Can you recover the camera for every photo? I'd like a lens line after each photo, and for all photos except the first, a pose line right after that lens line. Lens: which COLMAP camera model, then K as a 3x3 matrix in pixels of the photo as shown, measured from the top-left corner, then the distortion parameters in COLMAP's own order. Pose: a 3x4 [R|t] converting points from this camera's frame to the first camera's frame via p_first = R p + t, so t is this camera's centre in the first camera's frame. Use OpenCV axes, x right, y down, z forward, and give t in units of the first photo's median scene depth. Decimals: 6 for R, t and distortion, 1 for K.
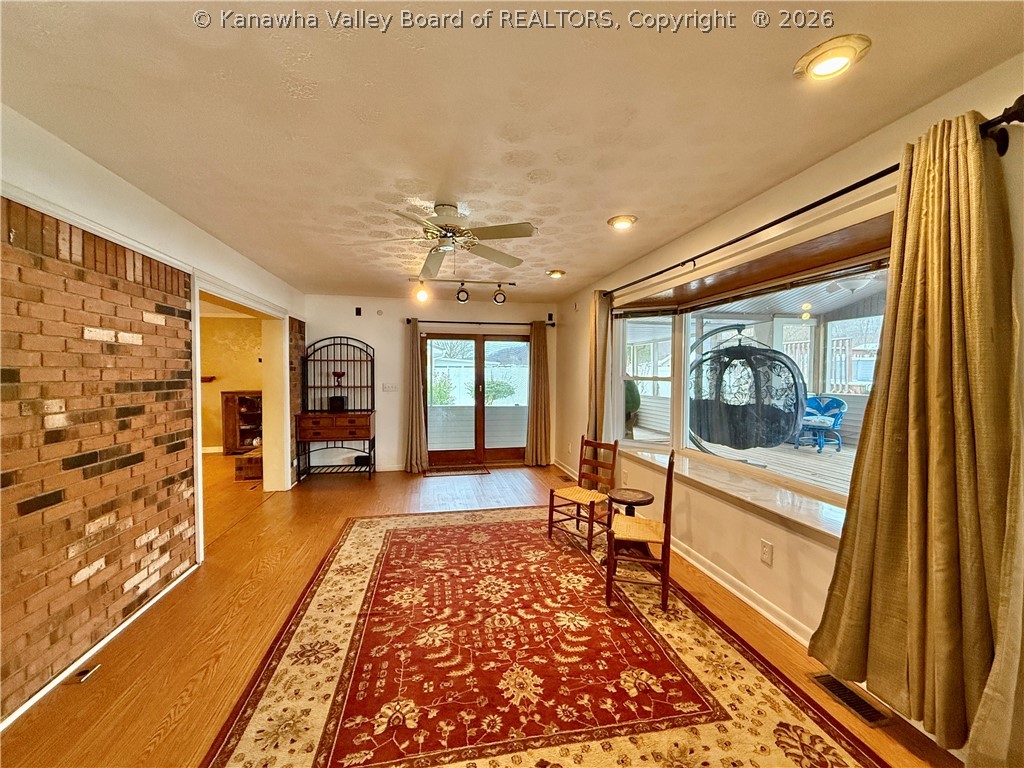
lens RADIAL K [[408.7, 0, 512.1], [0, 408.7, 384.8], [0, 0, 1]] dist [-0.001778, 0.000849]
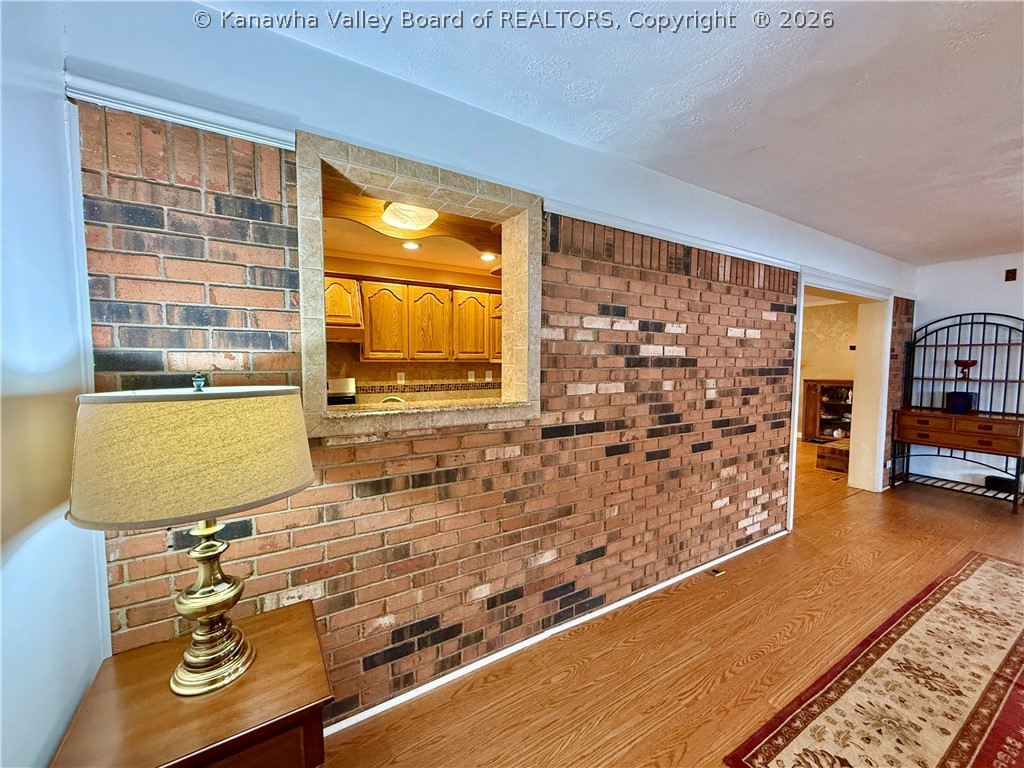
lens RADIAL K [[408.7, 0, 512.0], [0, 408.7, 385.5], [0, 0, 1]] dist [-0.001778, 0.000849]
pose [[0.343174, 0.057608, -0.937504, 0.004689], [-0.029189, 0.998289, 0.050659, 0.003990], [0.938818, 0.009980, 0.344268, -0.124627]]
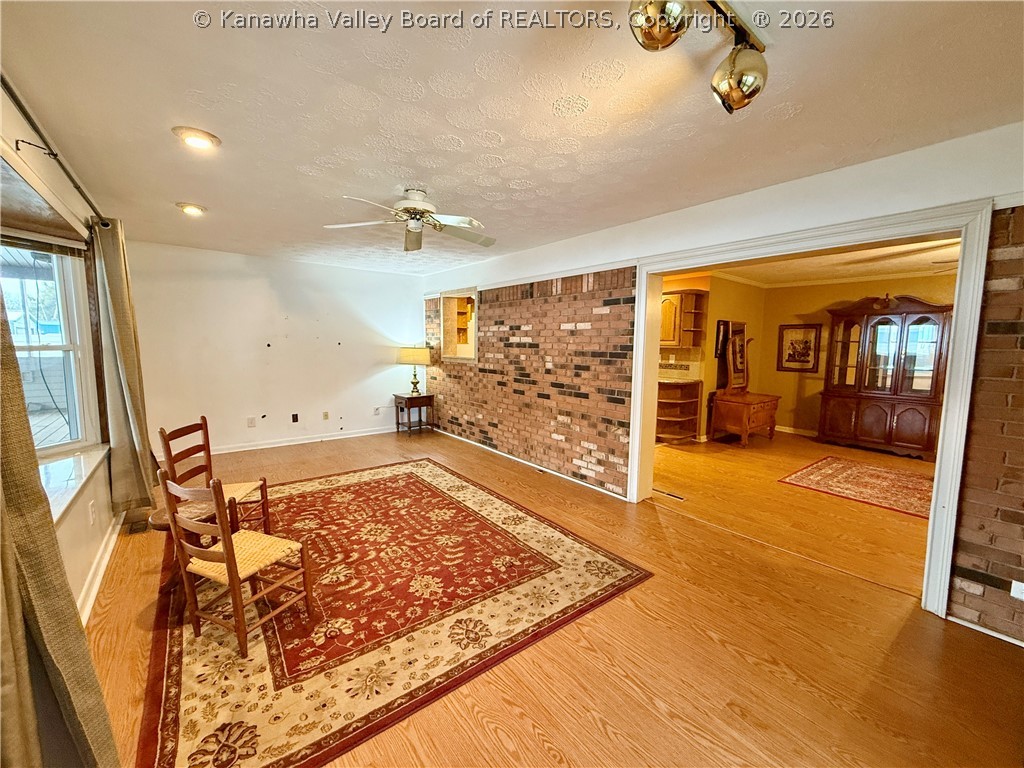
lens RADIAL K [[408.7, 0, 512.7], [0, 408.7, 385.3], [0, 0, 1]] dist [-0.001778, 0.000849]
pose [[-0.892088, 0.033524, -0.450617, 0.117912], [-0.027547, 0.991355, 0.128286, -0.070318], [0.451022, 0.126856, -0.883452, 2.213335]]
